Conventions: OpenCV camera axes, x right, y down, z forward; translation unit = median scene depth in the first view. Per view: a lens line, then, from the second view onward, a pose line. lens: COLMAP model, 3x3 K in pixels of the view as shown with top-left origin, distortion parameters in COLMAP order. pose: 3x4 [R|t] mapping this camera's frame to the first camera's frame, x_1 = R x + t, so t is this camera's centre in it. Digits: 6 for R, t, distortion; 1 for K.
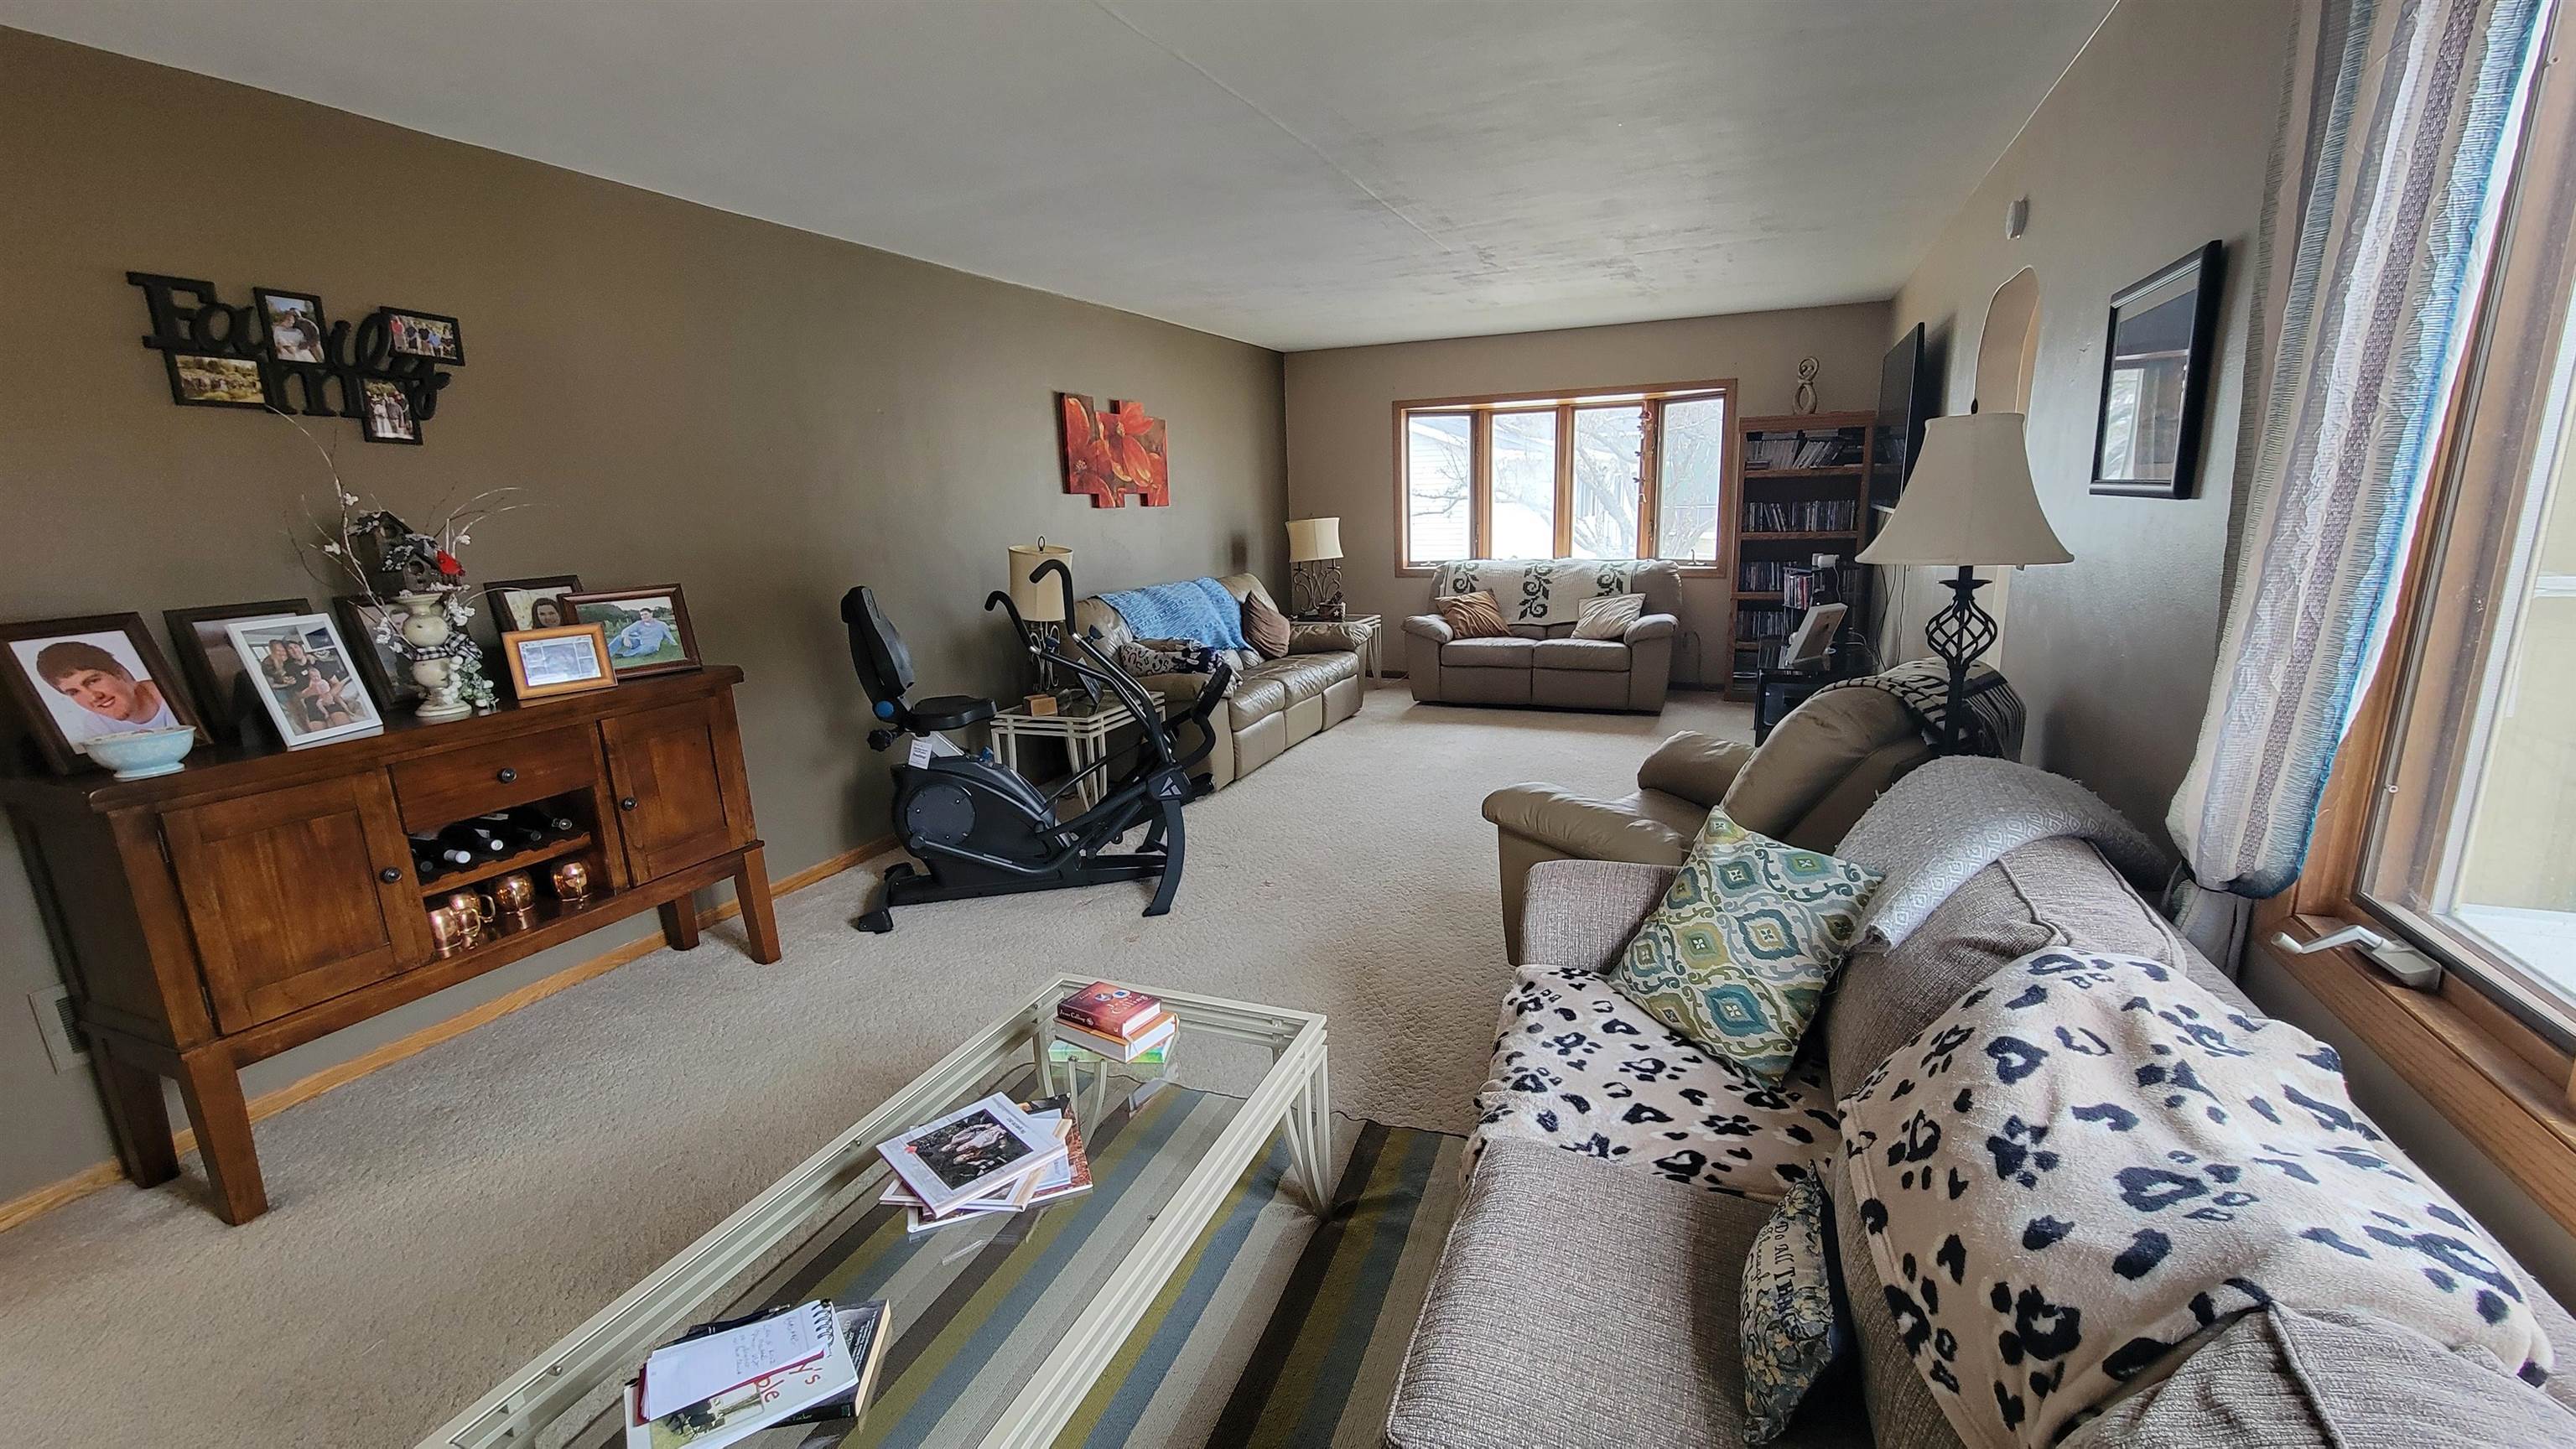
lens RADIAL K [[1050.2, 0, 1317.9], [0, 1050.2, 733.9], [0, 0, 1]] dist [-0.000313, -0.000950]
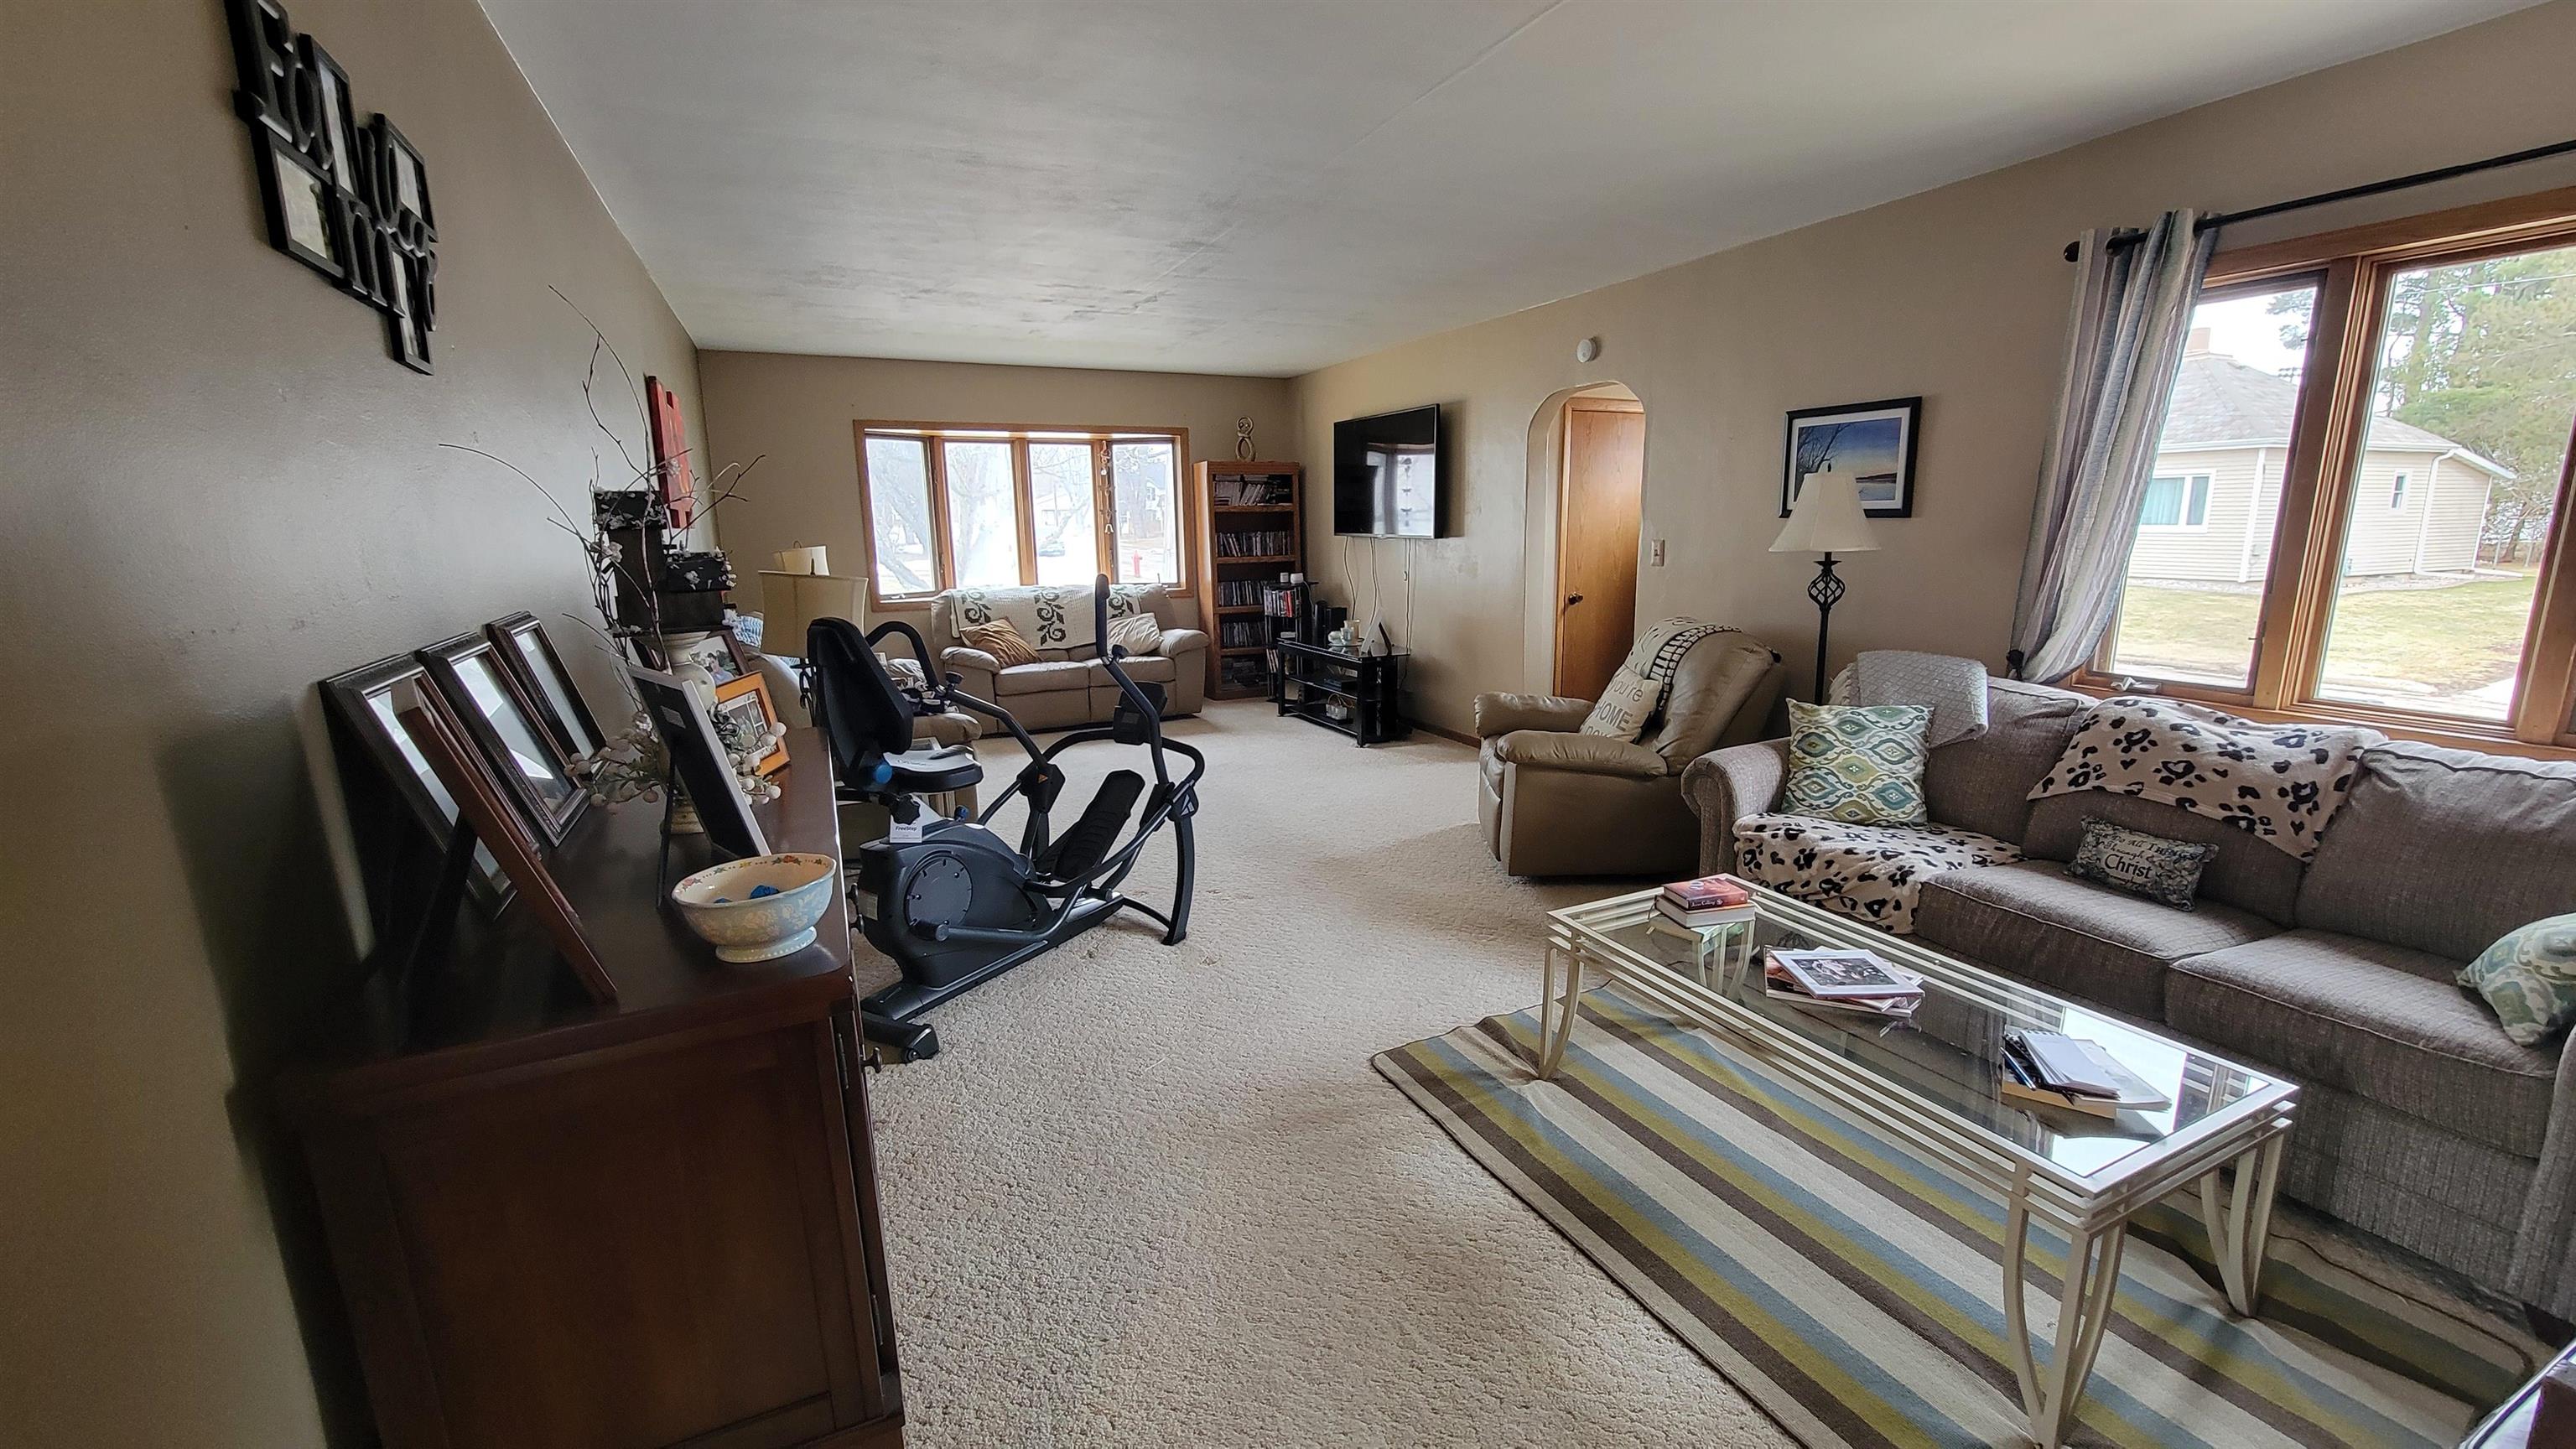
lens RADIAL K [[1050.2, 0, 1317.9], [0, 1050.2, 733.9], [0, 0, 1]] dist [-0.000313, -0.000950]
pose [[0.669113, -0.128670, 0.731937, -0.955447], [0.157522, 0.987074, 0.029520, -0.029186], [-0.726275, 0.095544, 0.680732, 0.300584]]
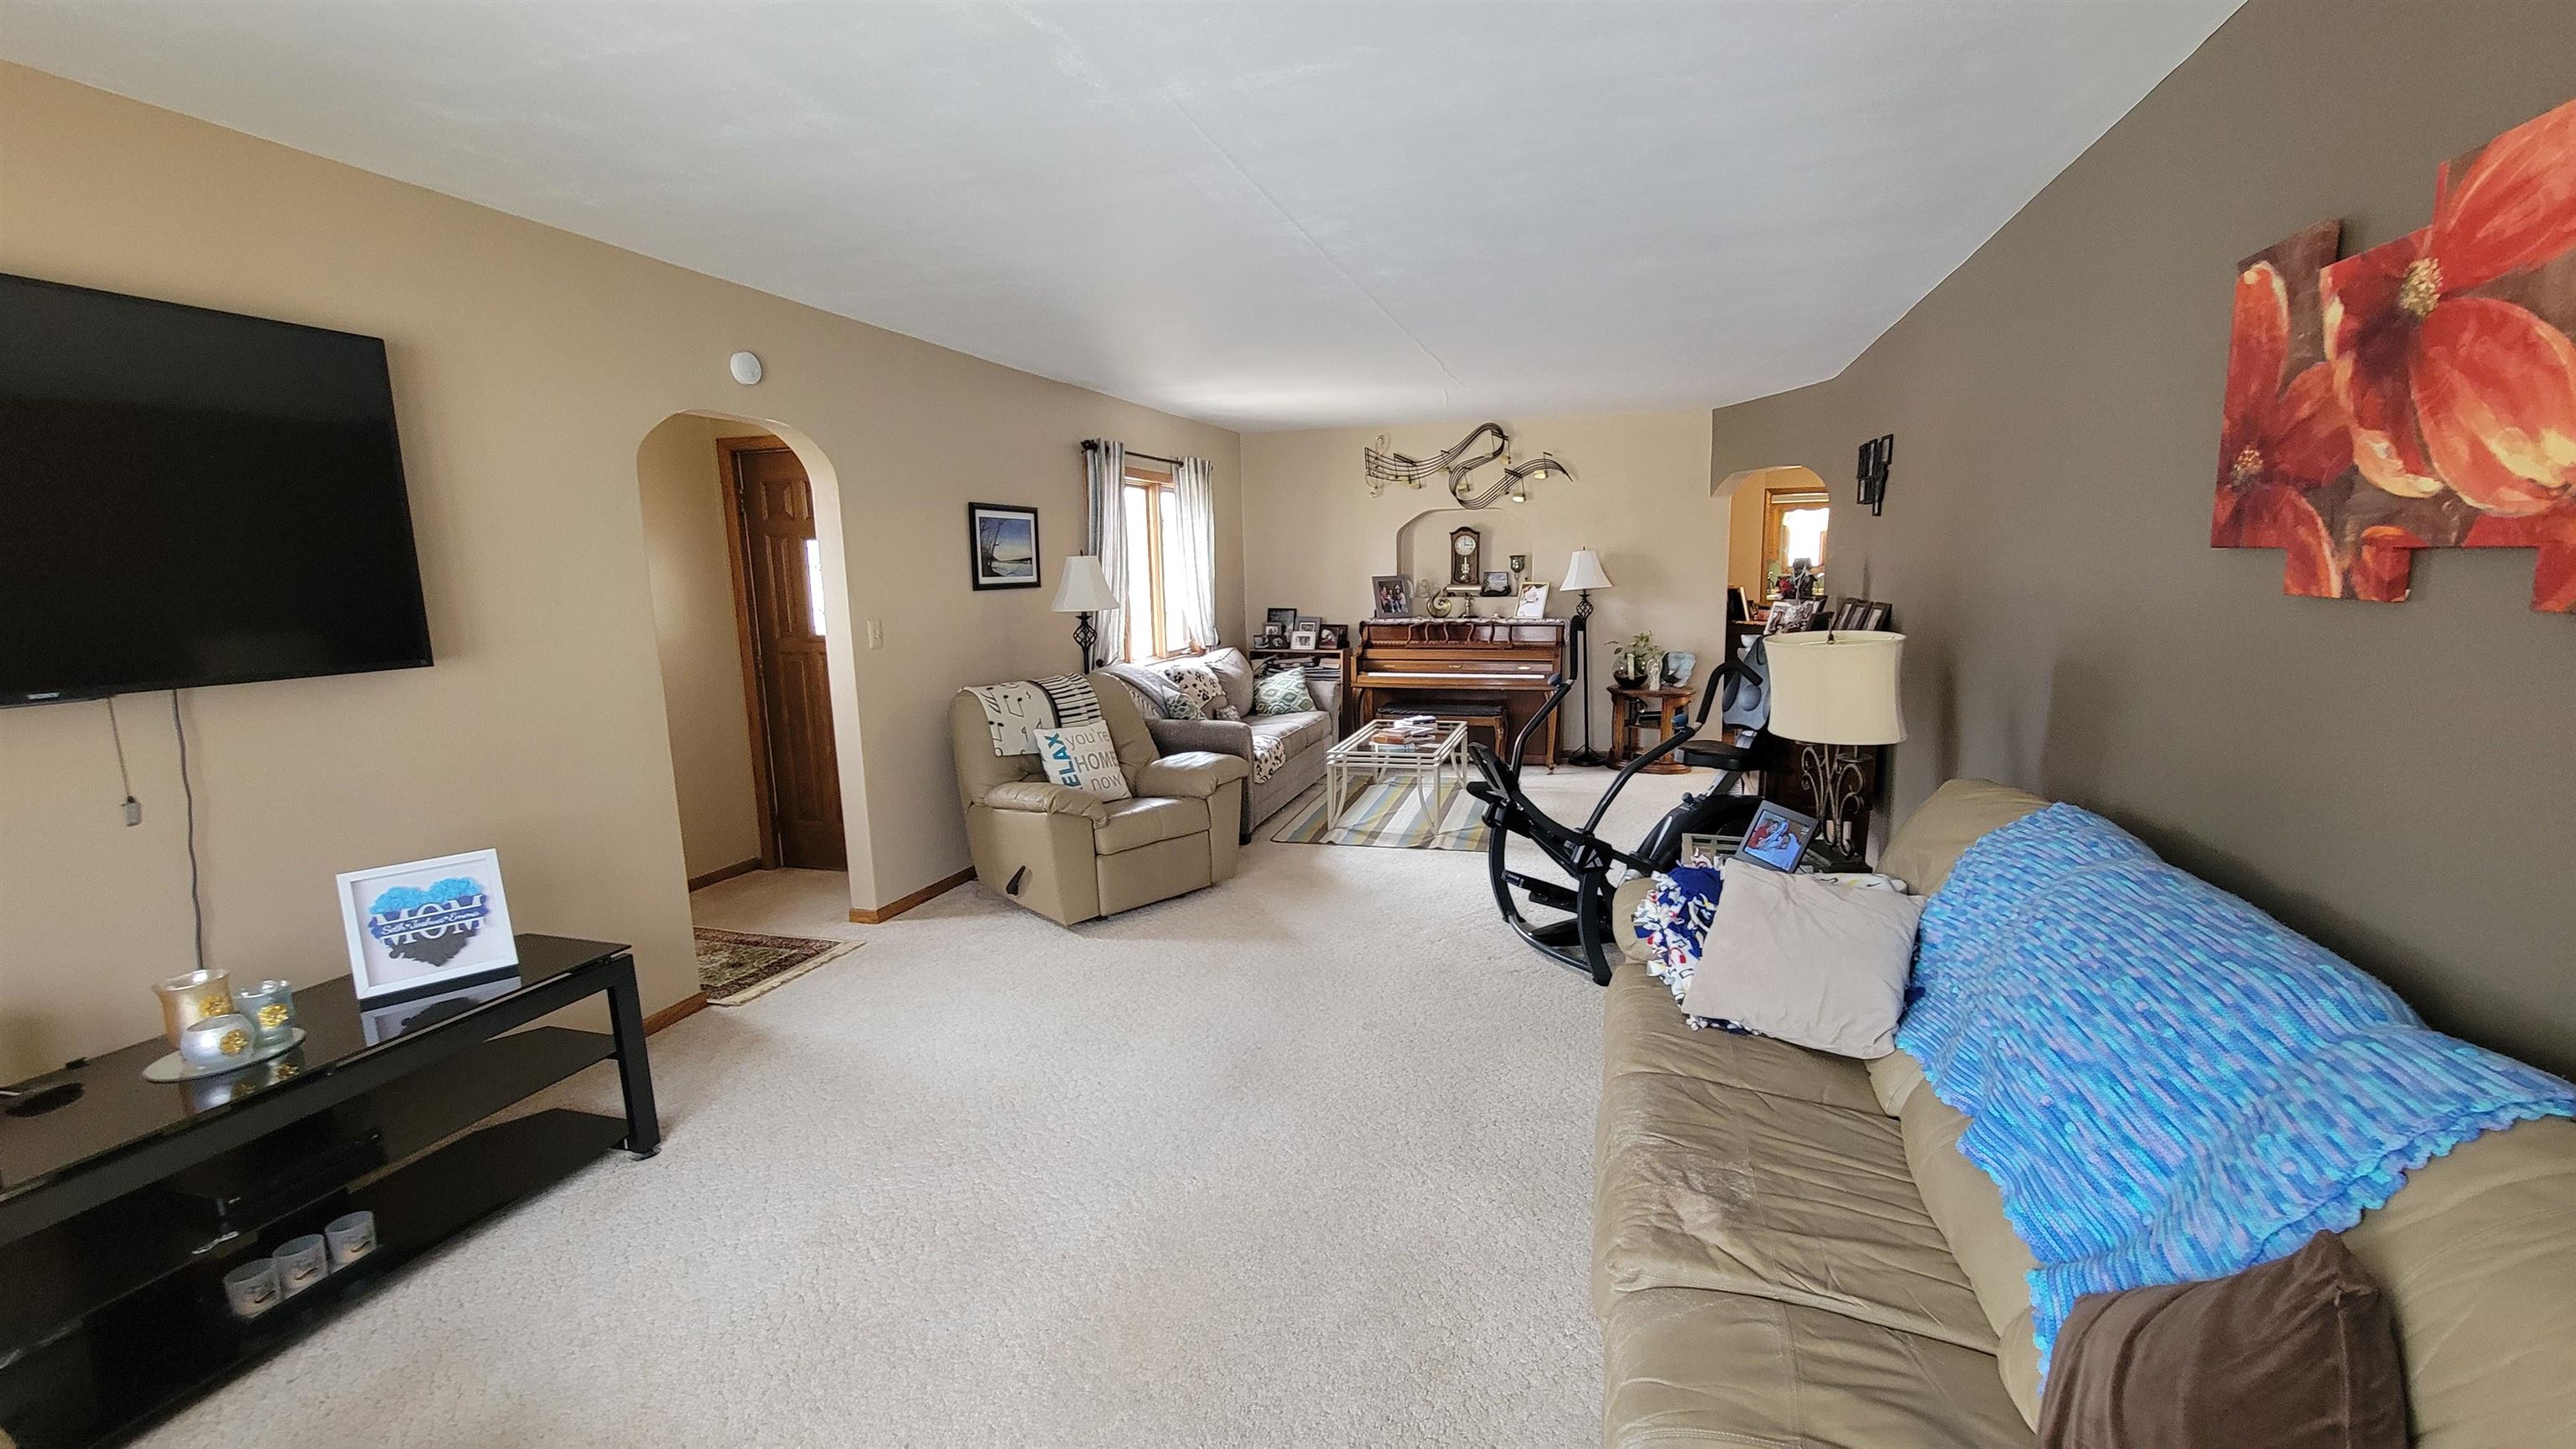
lens RADIAL K [[1050.2, 0, 1317.9], [0, 1050.2, 733.9], [0, 0, 1]] dist [-0.000313, -0.000950]
pose [[-0.993955, 0.063828, -0.089326, 0.194234], [0.025516, 0.925655, 0.377507, -0.599518], [0.106781, 0.372945, -0.921688, 2.534320]]
